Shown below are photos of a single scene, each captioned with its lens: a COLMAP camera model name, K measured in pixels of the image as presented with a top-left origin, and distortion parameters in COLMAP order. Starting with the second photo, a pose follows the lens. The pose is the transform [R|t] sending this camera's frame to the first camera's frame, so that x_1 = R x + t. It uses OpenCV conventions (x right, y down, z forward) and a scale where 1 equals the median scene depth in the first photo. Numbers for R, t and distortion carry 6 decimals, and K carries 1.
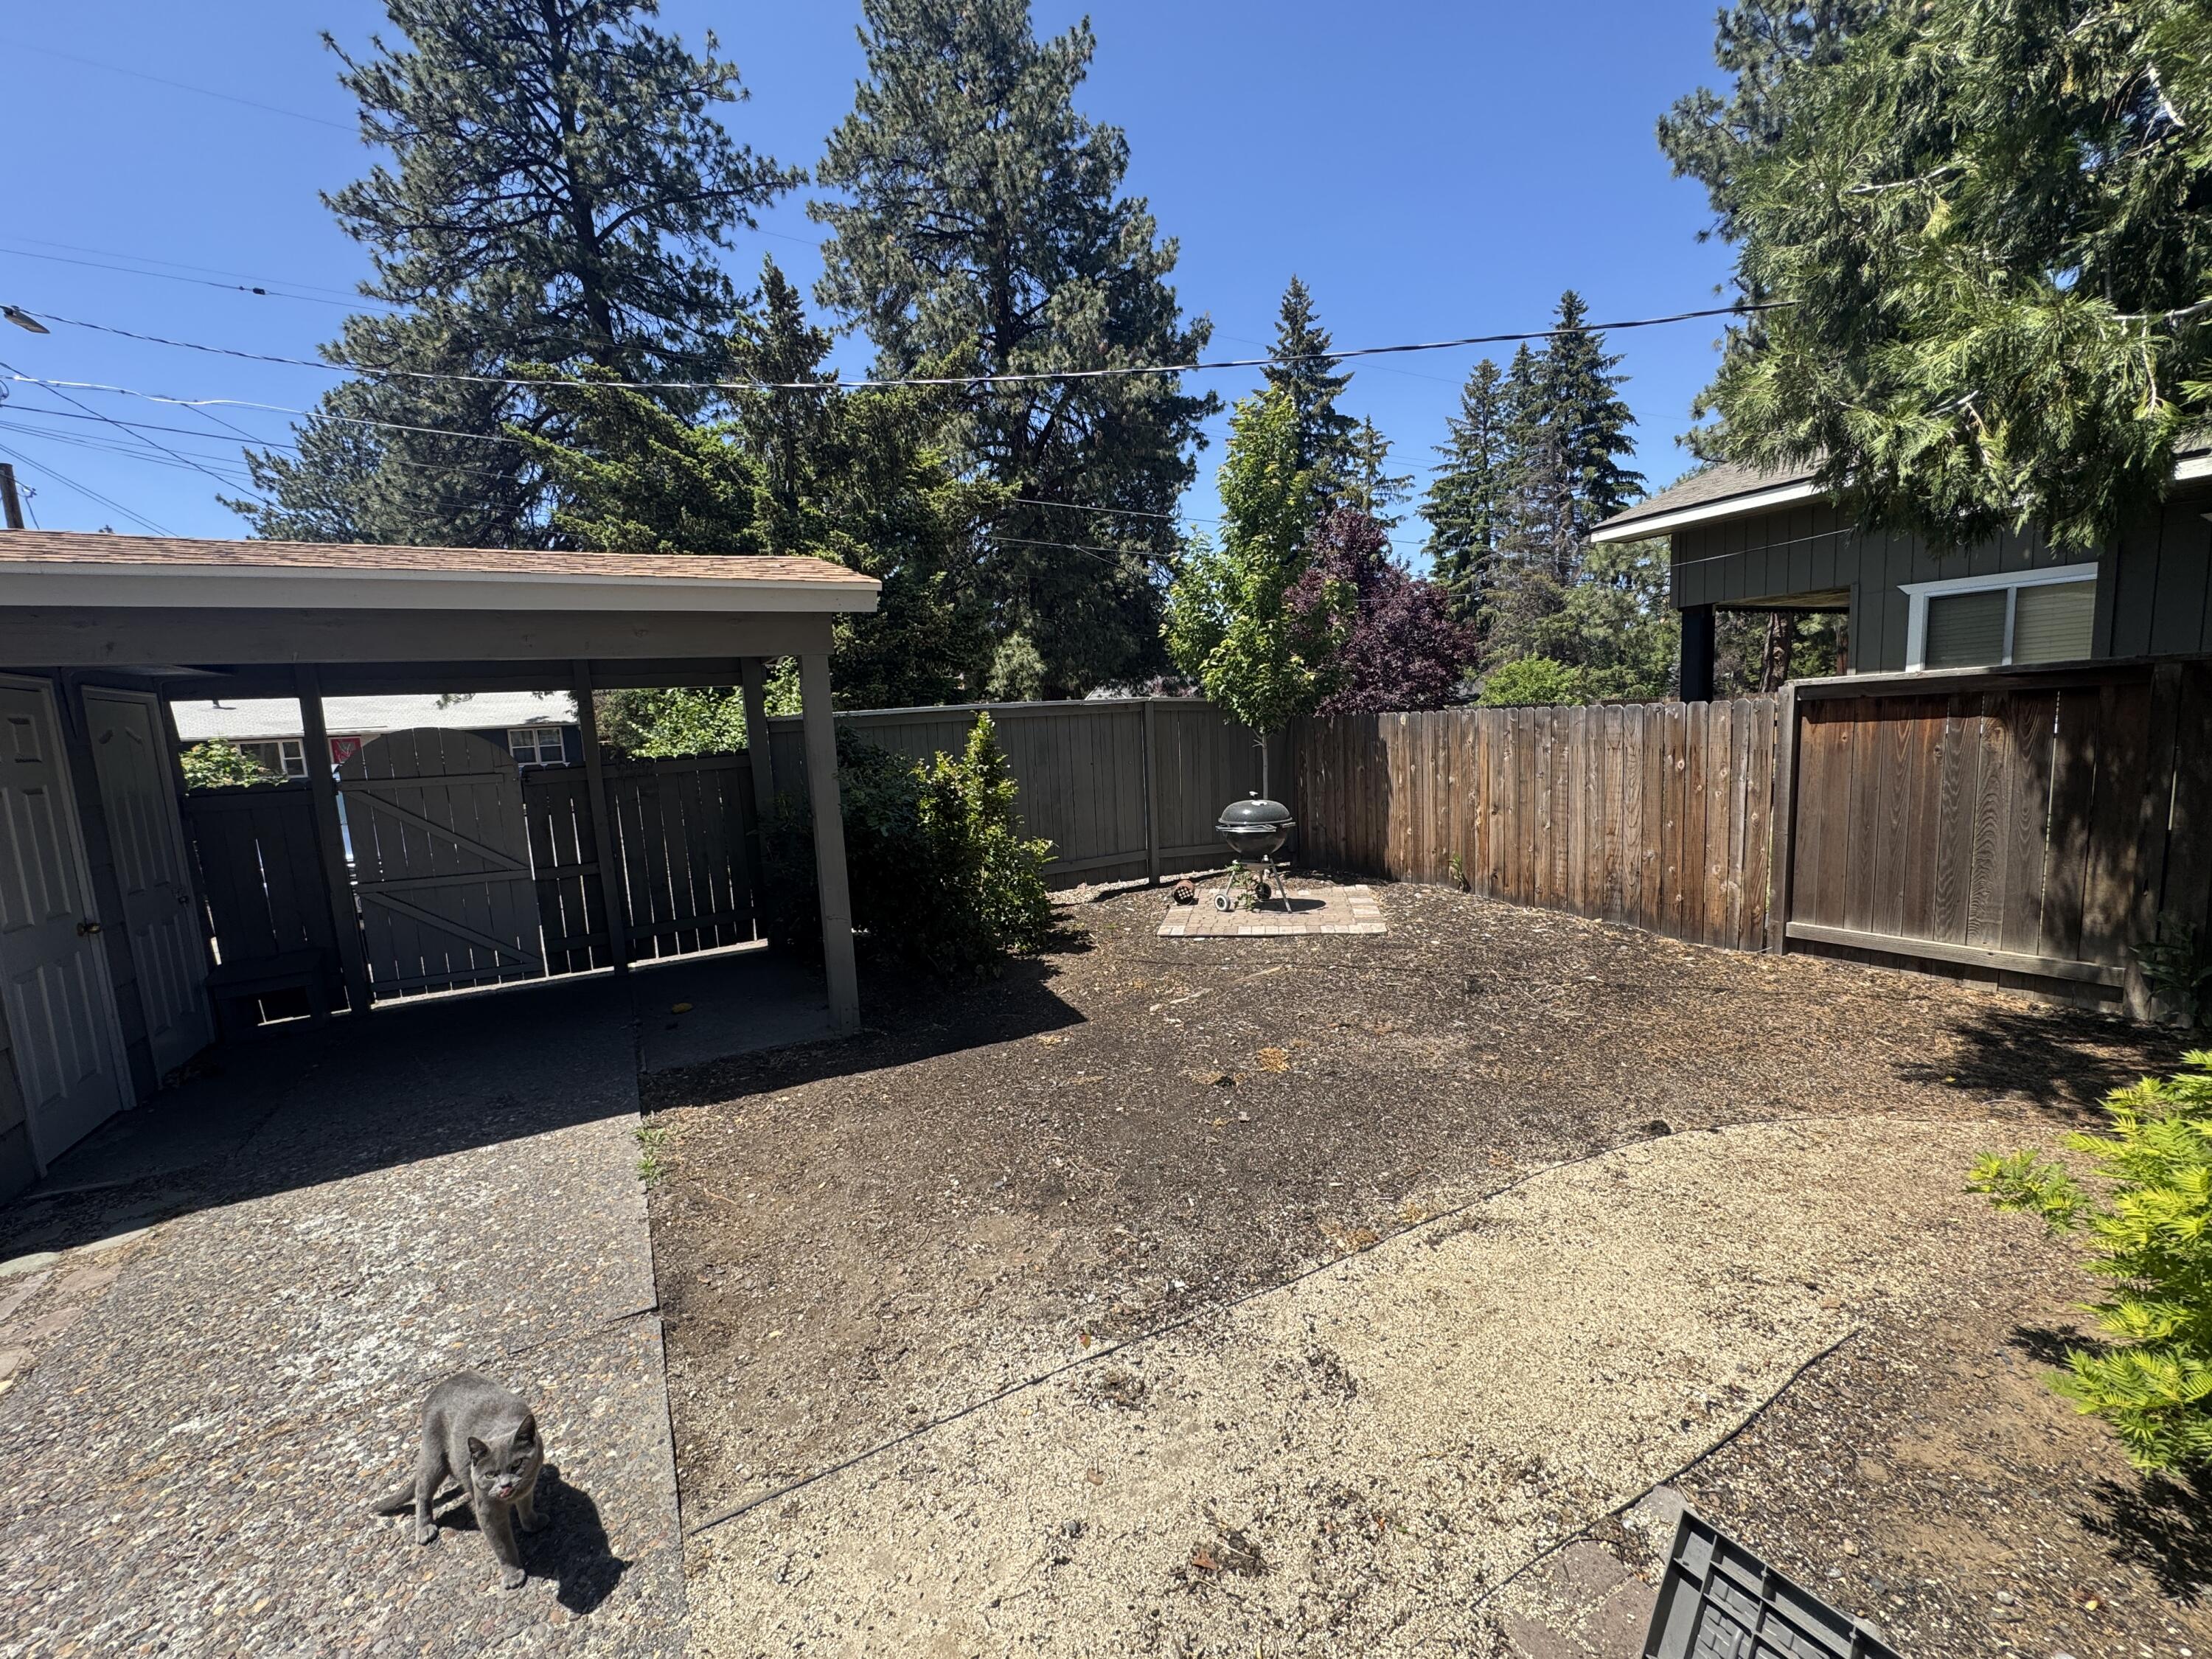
lens RADIAL K [[881.3, 0, 1107.5], [0, 881.3, 824.8], [0, 0, 1]] dist [-0.000582, -0.000409]
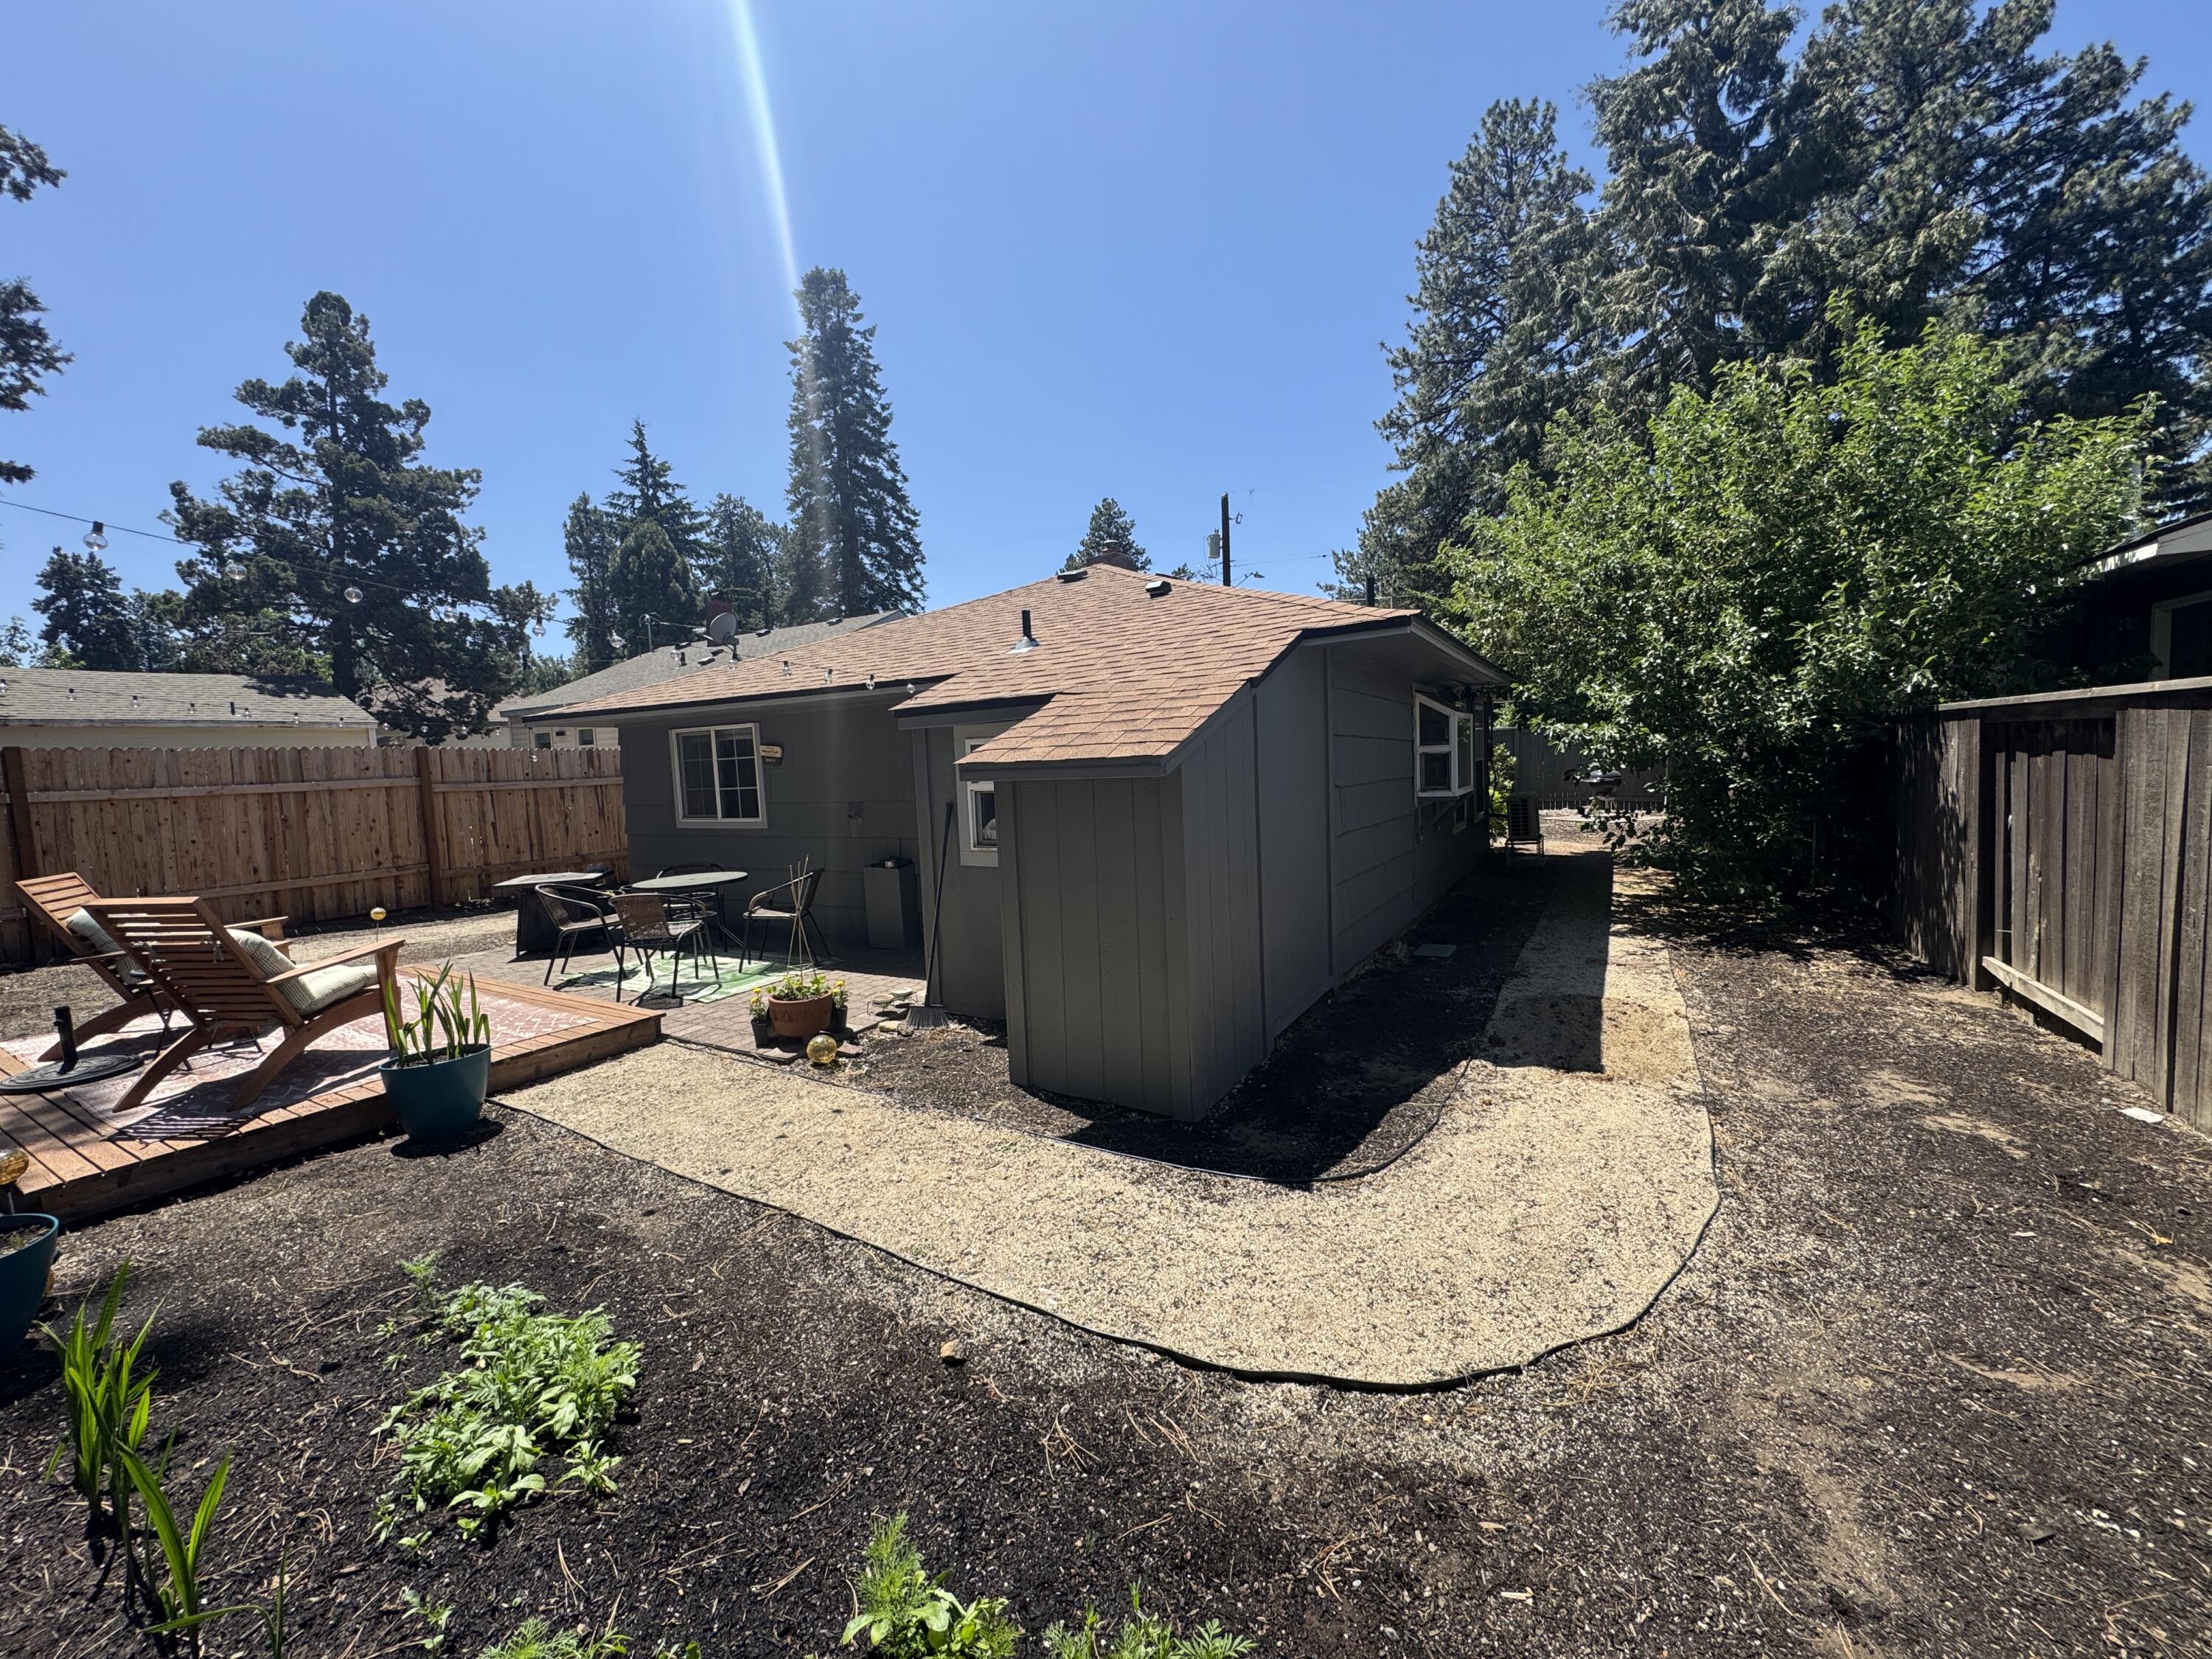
lens RADIAL K [[882.3, 0, 1109.2], [0, 882.3, 823.1], [0, 0, 1]] dist [-0.001314, 0.000012]
pose [[0.533750, 0.095357, -0.840249, 0.413264], [-0.089966, 0.994386, 0.055700, 0.028215], [0.840843, 0.045863, 0.539333, -0.386695]]
